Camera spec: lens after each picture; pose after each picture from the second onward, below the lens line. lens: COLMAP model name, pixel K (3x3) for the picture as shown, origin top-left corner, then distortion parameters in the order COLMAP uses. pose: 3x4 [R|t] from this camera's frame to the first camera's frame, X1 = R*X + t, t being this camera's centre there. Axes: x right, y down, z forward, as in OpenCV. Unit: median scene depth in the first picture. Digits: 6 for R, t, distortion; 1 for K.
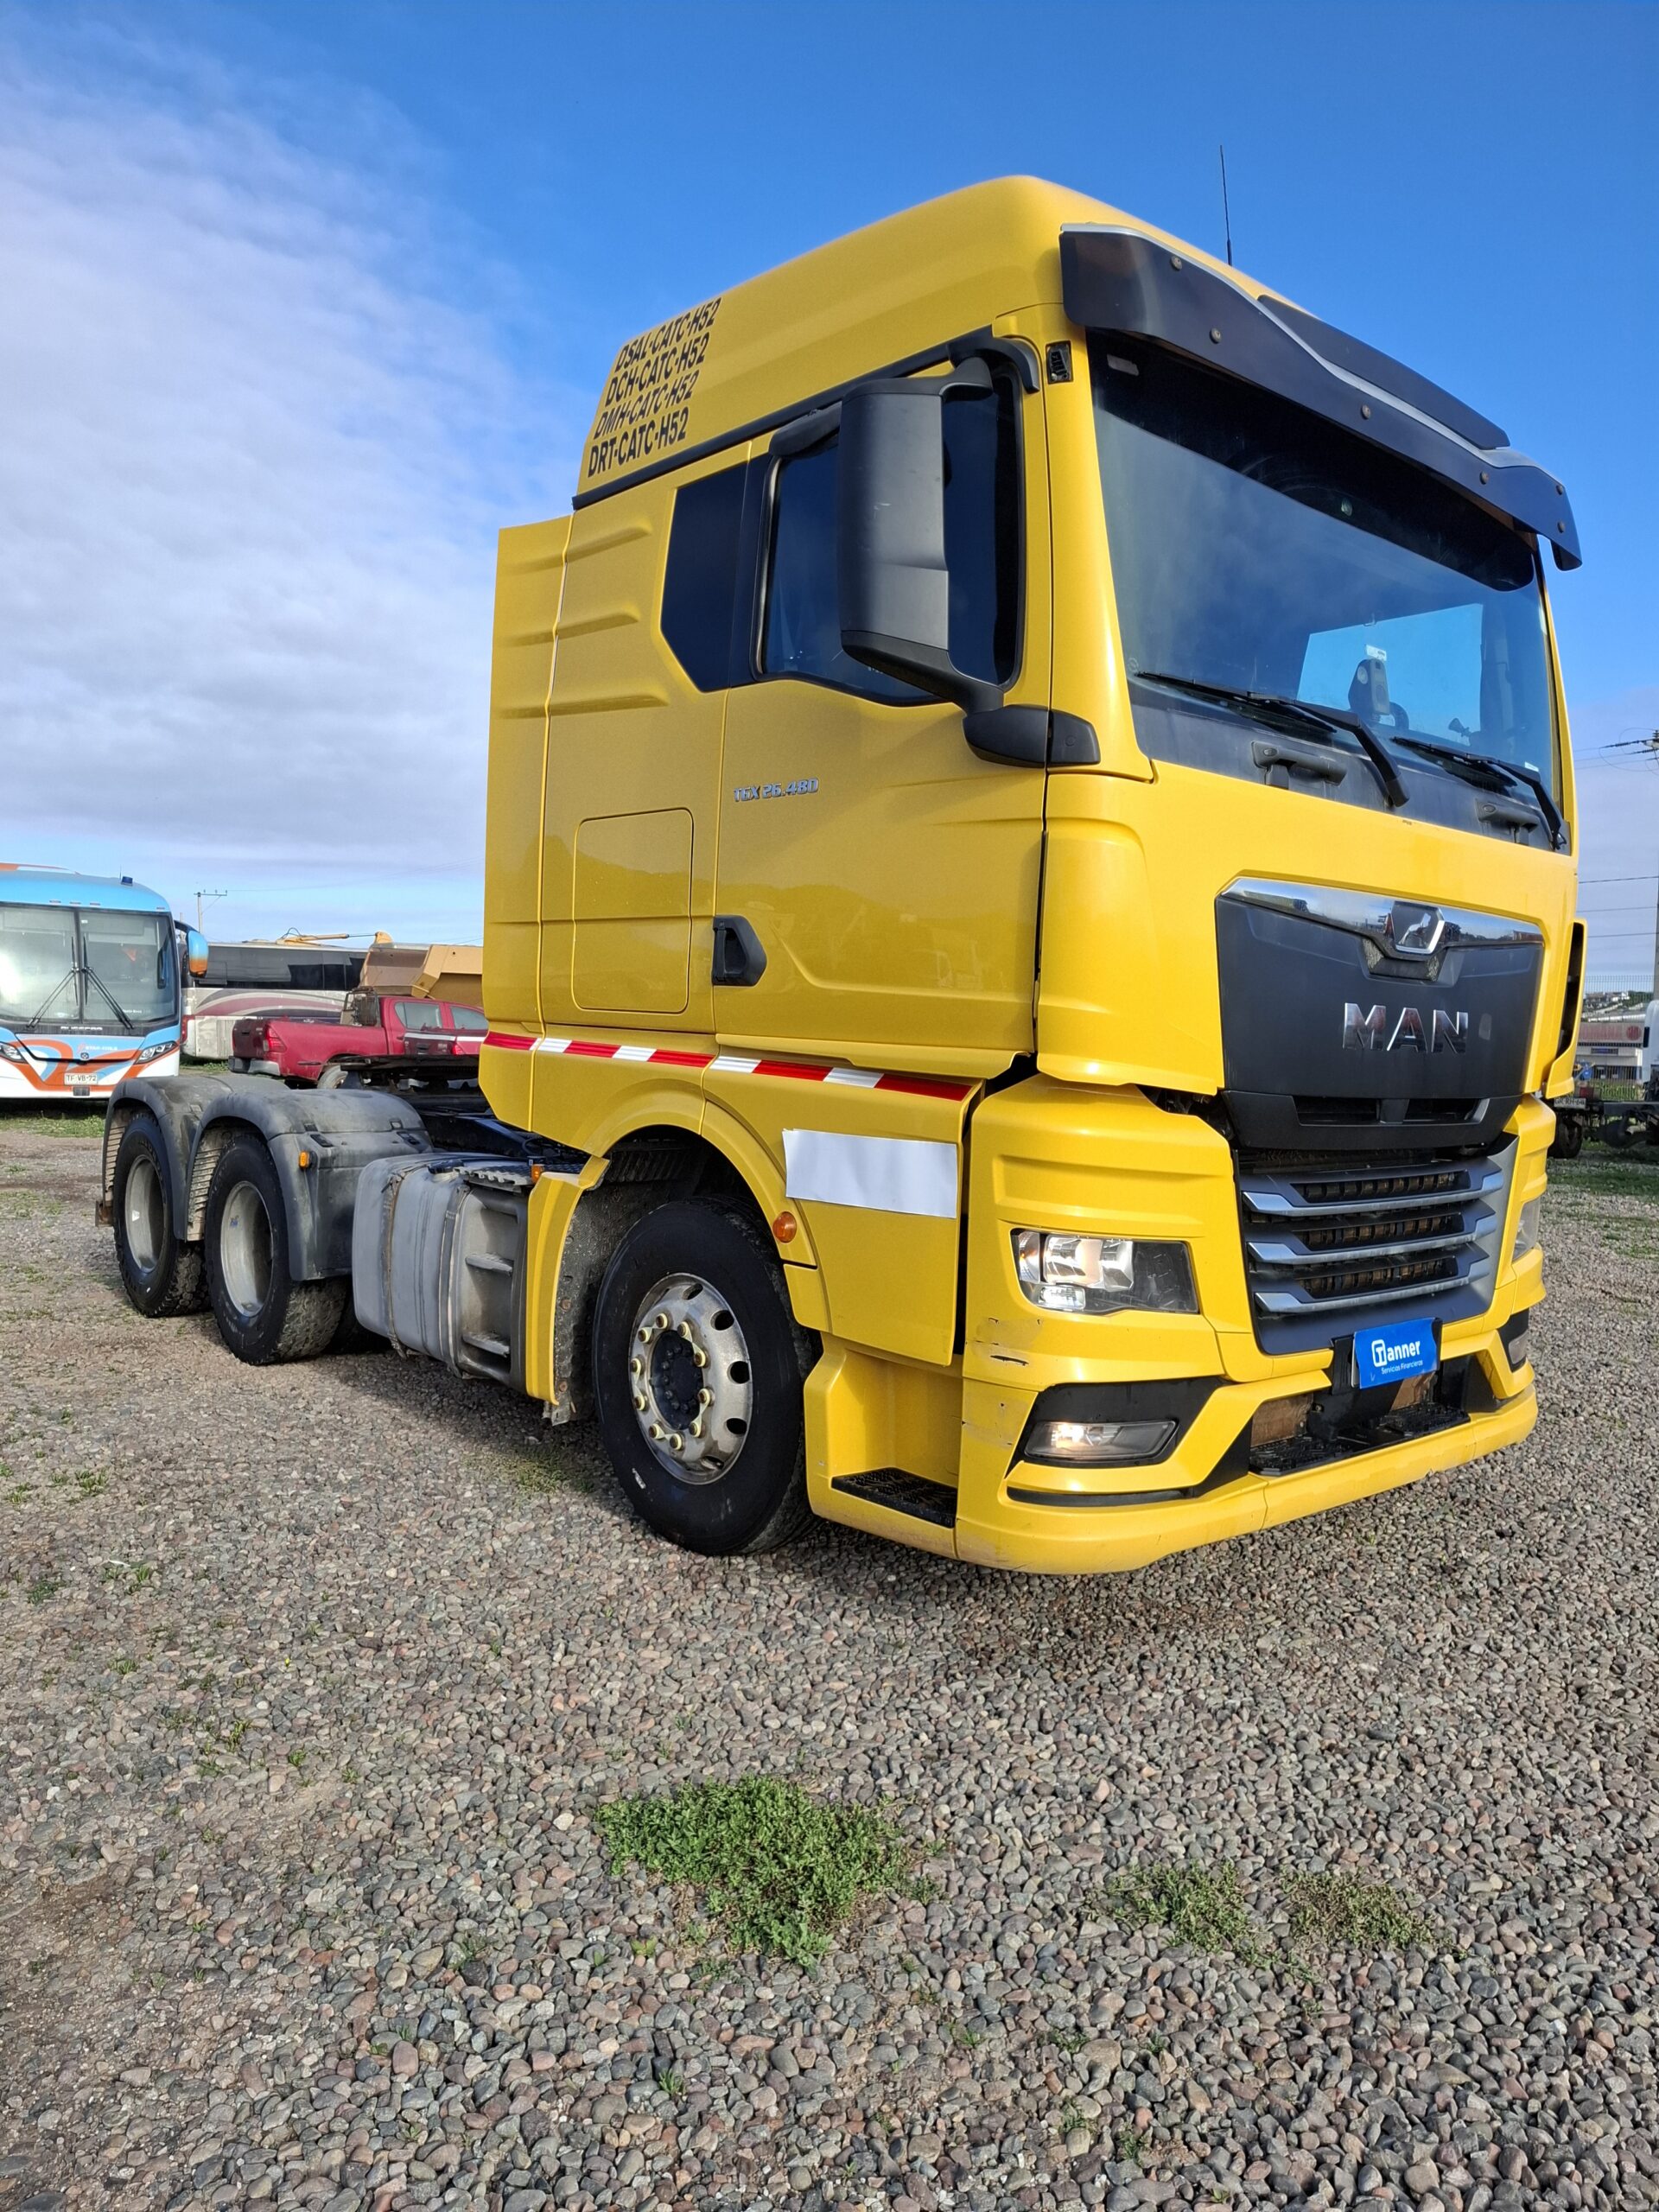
lens RADIAL K [[1530.6, 0, 828.3], [0, 1530.6, 1163.4], [0, 0, 1]] dist [0.055480, -0.001573]
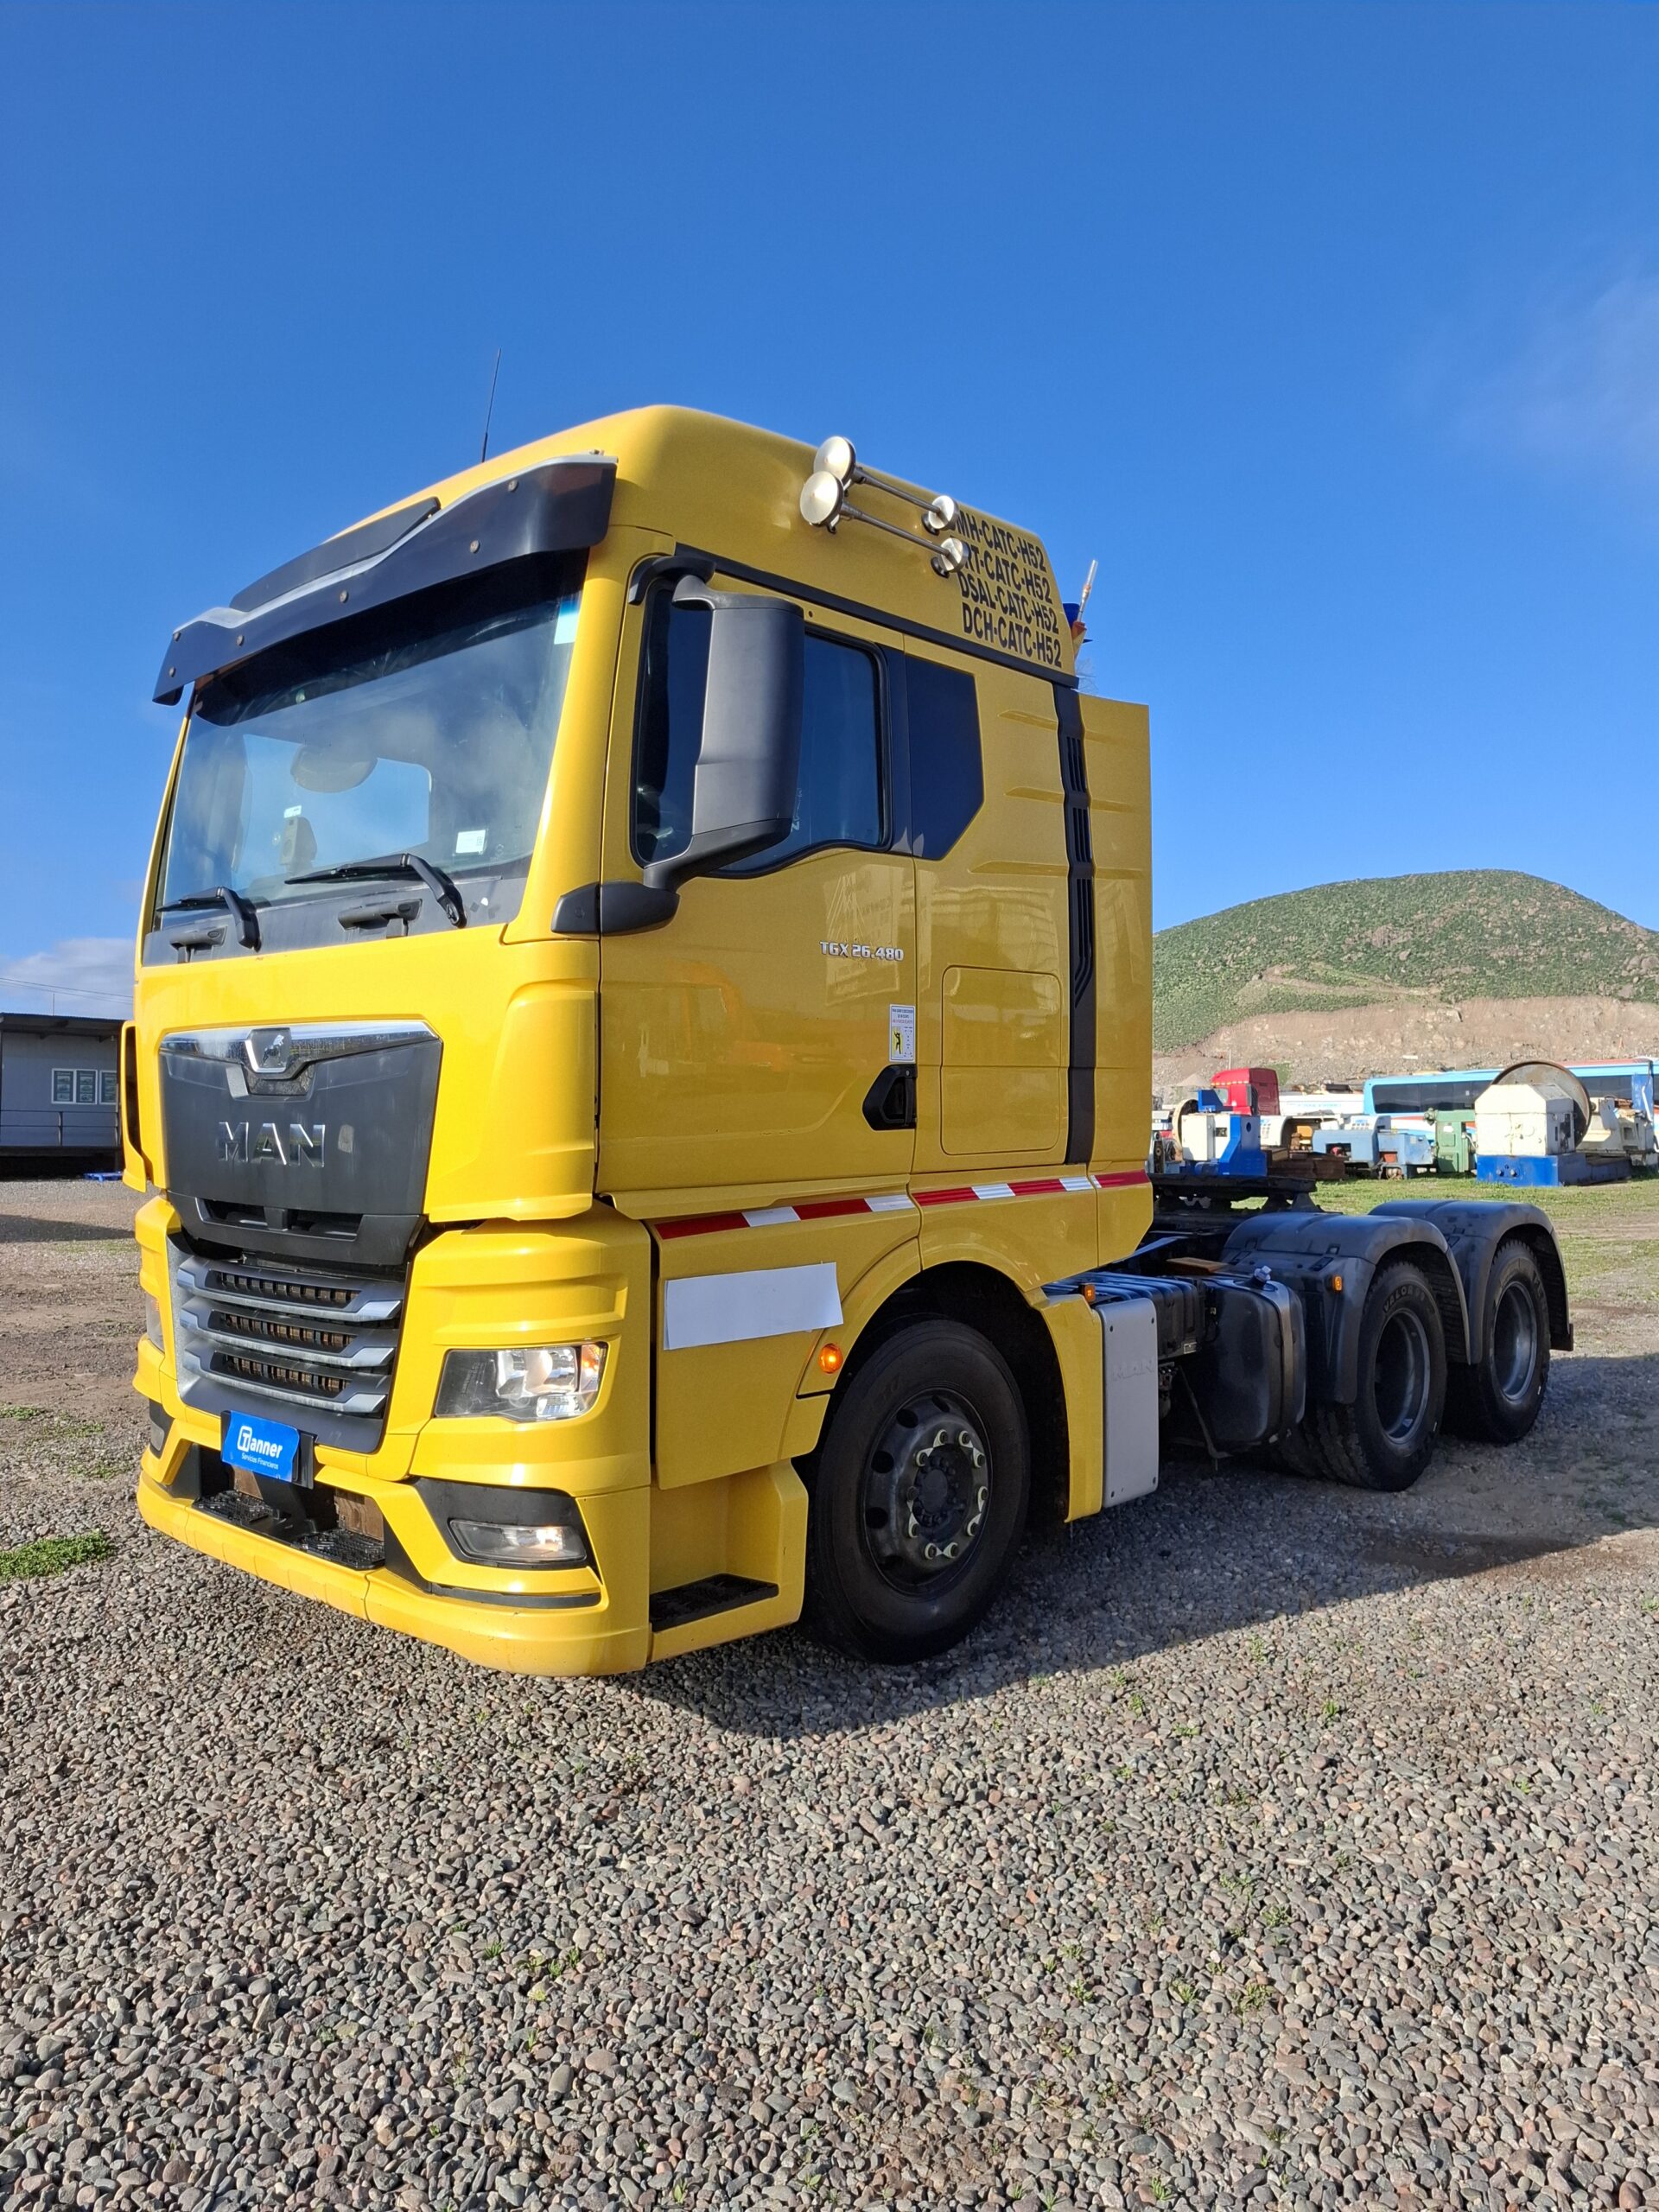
lens RADIAL K [[1562.0, 0, 825.2], [0, 1562.0, 1087.1], [0, 0, 1]] dist [0.138893, -0.188477]
pose [[0.105144, -0.037732, -0.993741, 1.633792], [-0.062991, 0.997021, -0.044522, -0.108492], [0.992460, 0.067278, 0.102454, 1.361240]]
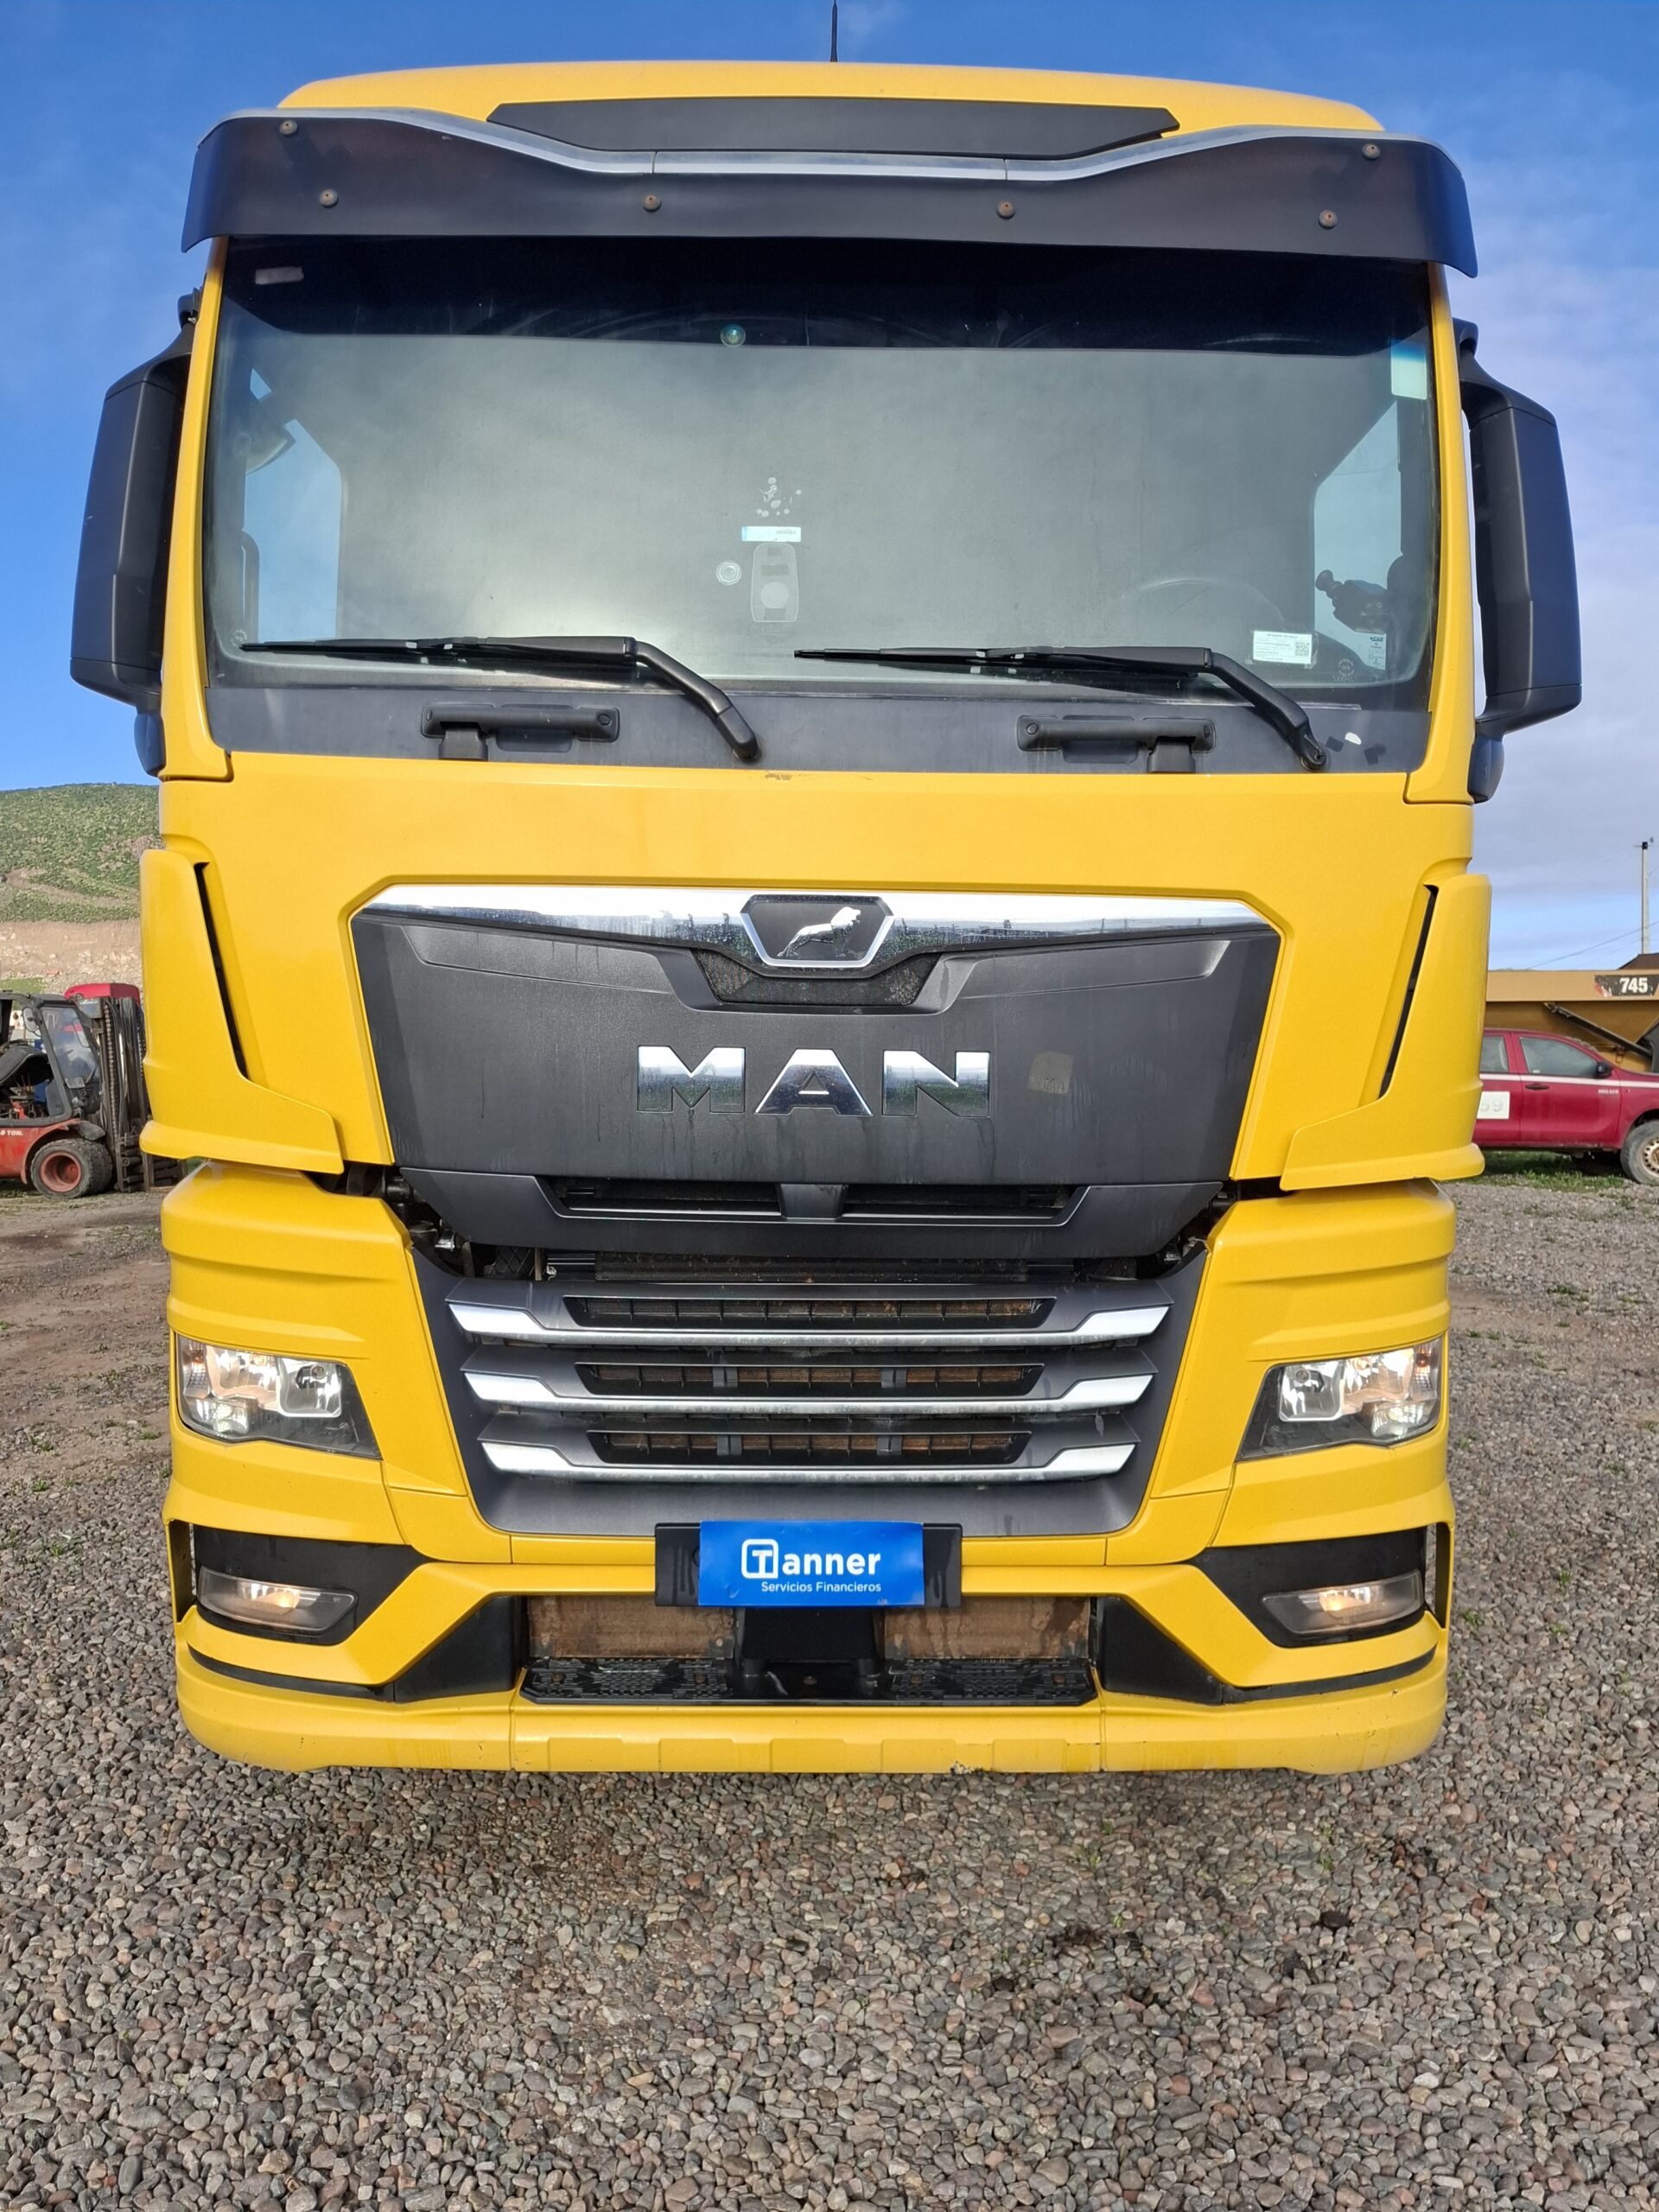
lens RADIAL K [[1567.3, 0, 829.5], [0, 1567.3, 1106.0], [0, 0, 1]] dist [0.065573, -0.001106]
pose [[0.766748, 0.012755, -0.641821, 0.878375], [-0.034954, 0.999149, -0.021901, -0.065177], [0.640995, 0.039227, 0.766542, 0.517990]]
